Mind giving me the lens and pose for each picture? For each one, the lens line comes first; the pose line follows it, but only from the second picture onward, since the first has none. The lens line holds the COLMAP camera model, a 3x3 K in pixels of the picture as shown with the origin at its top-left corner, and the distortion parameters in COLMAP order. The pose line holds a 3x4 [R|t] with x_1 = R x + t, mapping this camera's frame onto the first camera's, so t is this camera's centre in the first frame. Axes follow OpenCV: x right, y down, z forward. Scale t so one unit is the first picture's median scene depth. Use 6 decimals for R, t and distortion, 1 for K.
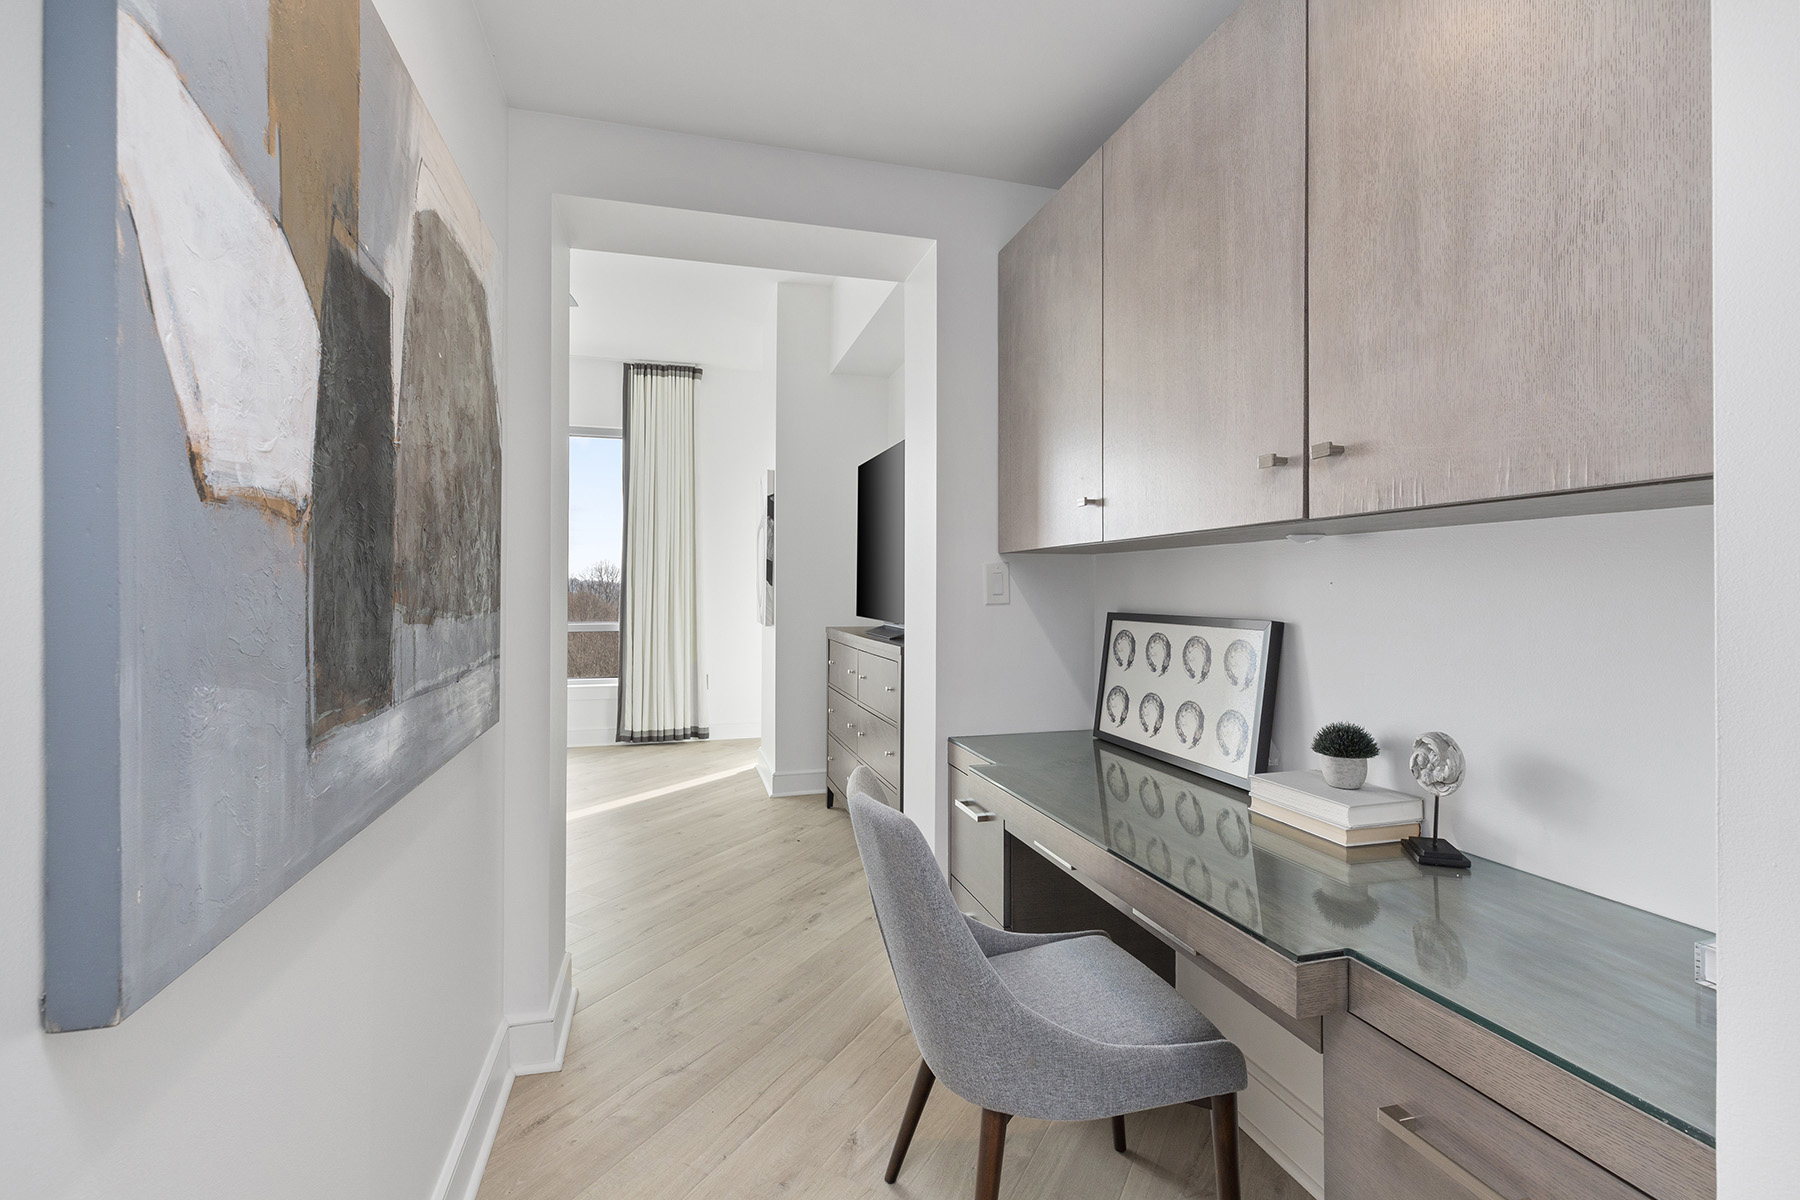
lens RADIAL K [[803.0, 0, 899.5], [0, 803.0, 590.7], [0, 0, 1]] dist [0.002020, -0.000991]
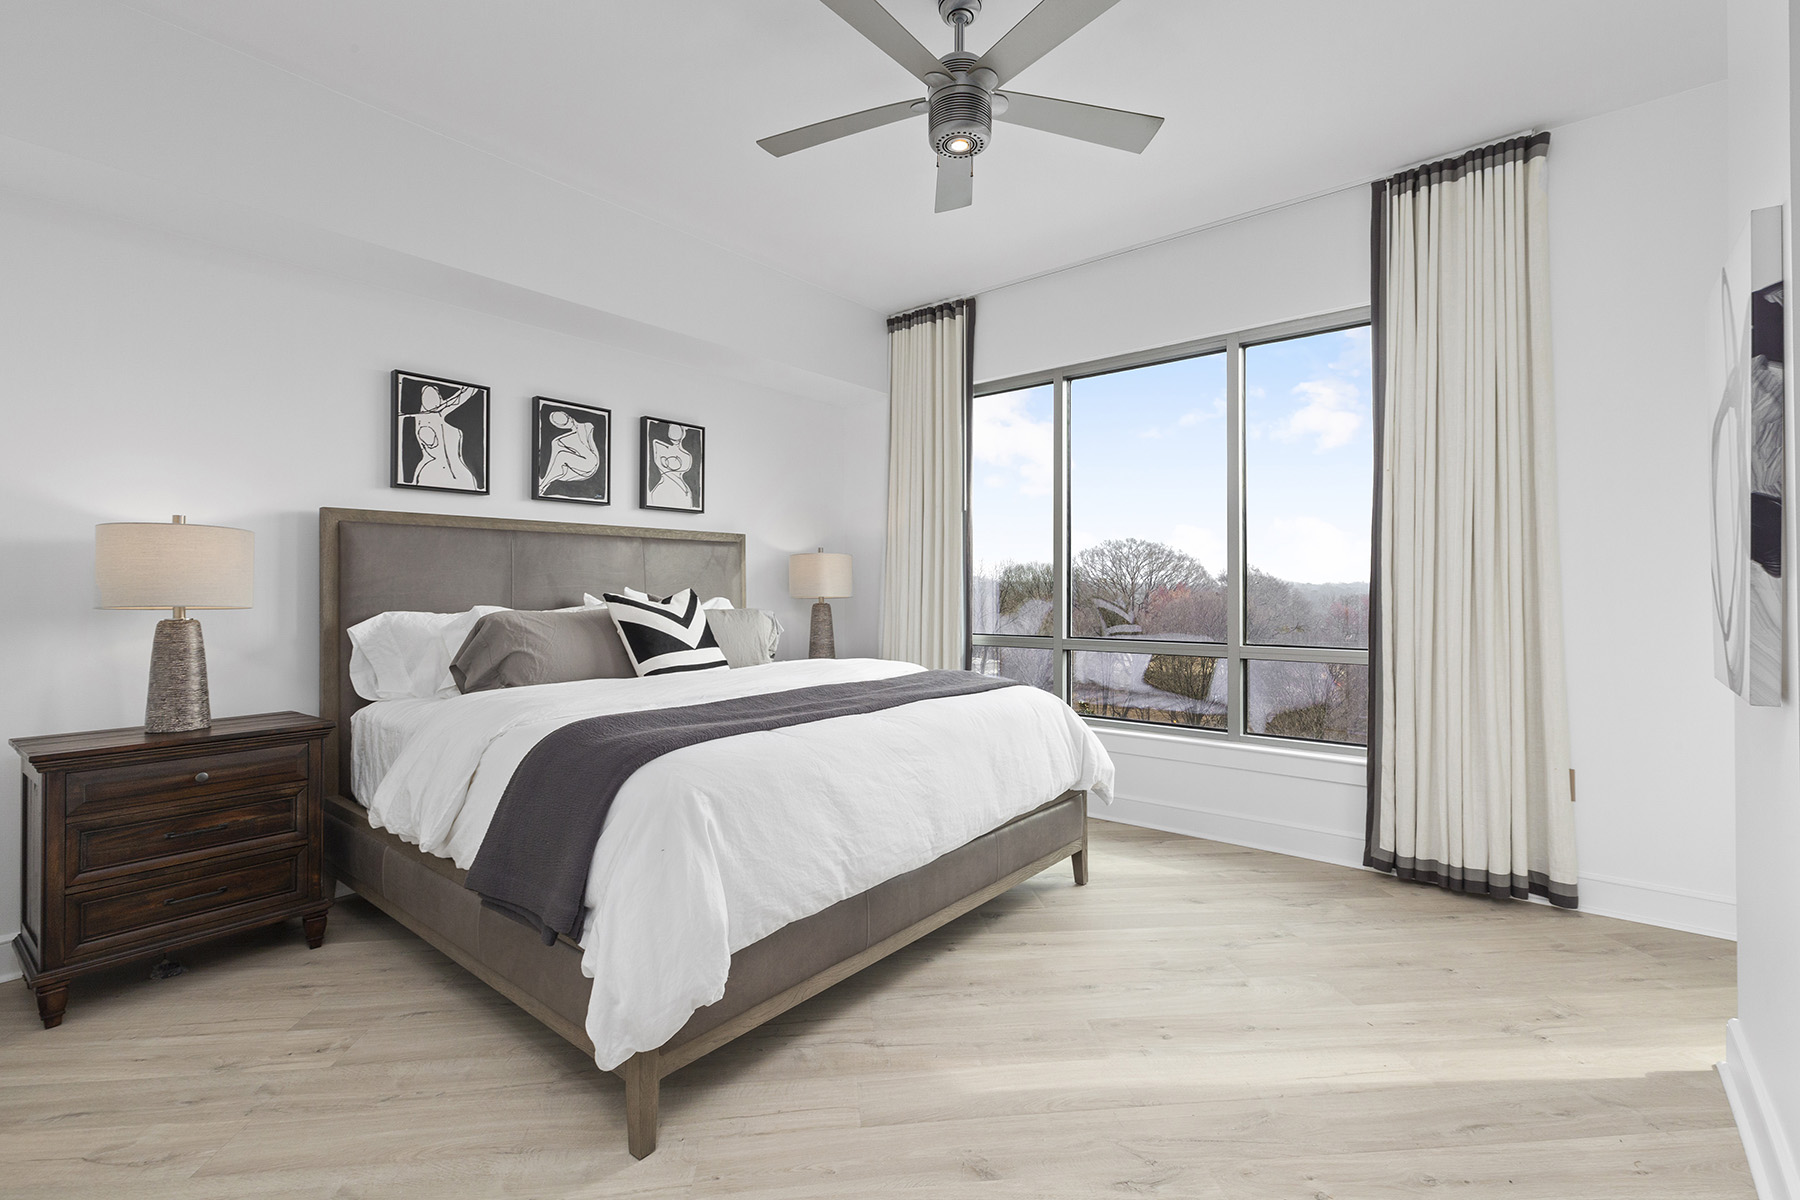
lens RADIAL K [[803.0, 0, 896.3], [0, 803.0, 592.2], [0, 0, 1]] dist [0.002020, -0.000991]
pose [[0.563707, -0.007004, -0.825945, -0.071804], [0.003032, 0.999975, -0.006410, 0.000070], [0.825970, 0.001109, 0.563714, 0.413450]]
